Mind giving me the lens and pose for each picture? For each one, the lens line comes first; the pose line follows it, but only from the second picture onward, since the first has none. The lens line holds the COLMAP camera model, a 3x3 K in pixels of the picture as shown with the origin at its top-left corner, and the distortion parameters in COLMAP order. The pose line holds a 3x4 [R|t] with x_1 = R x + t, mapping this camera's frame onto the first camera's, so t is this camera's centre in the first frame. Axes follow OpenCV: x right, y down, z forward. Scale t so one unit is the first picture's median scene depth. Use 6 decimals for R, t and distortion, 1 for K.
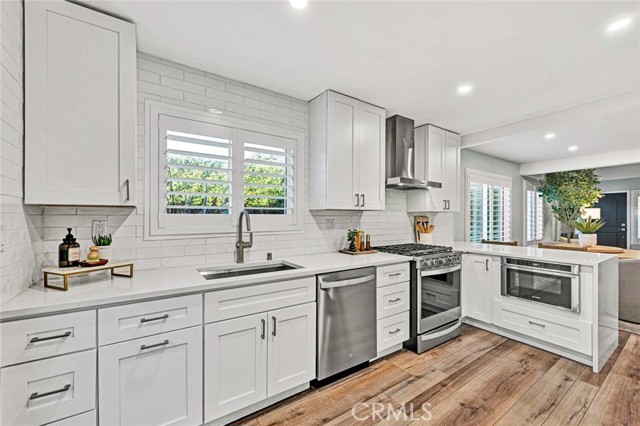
lens RADIAL K [[256.1, 0, 318.0], [0, 256.1, 217.8], [0, 0, 1]] dist [0.001168, 0.000142]
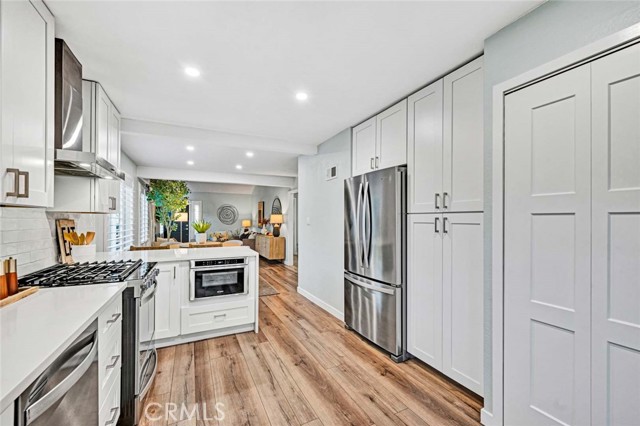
lens RADIAL K [[256.1, 0, 318.0], [0, 256.1, 217.8], [0, 0, 1]] dist [0.001168, 0.000142]
pose [[0.114270, 0.006571, 0.993428, -0.200942], [0.001243, 0.999976, -0.006758, -0.004785], [-0.993449, 0.002007, 0.114260, 0.418299]]
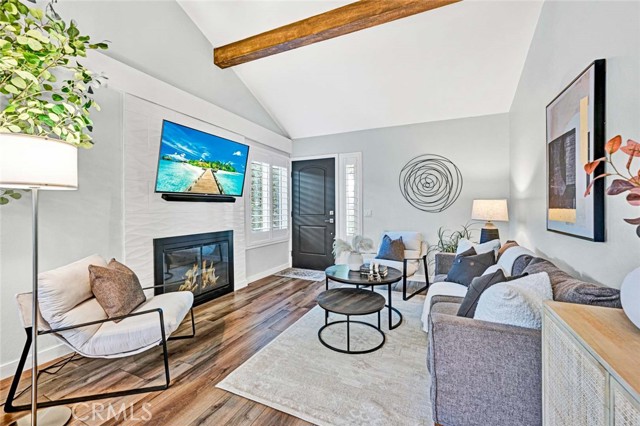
lens RADIAL K [[263.7, 0, 321.8], [0, 263.7, 207.9], [0, 0, 1]] dist [-0.000383, -0.000177]
pose [[0.846867, 0.001806, 0.531802, 2.306122], [-0.001734, 0.999998, -0.000634, 0.046189], [-0.531802, -0.000385, 0.846869, 1.365588]]
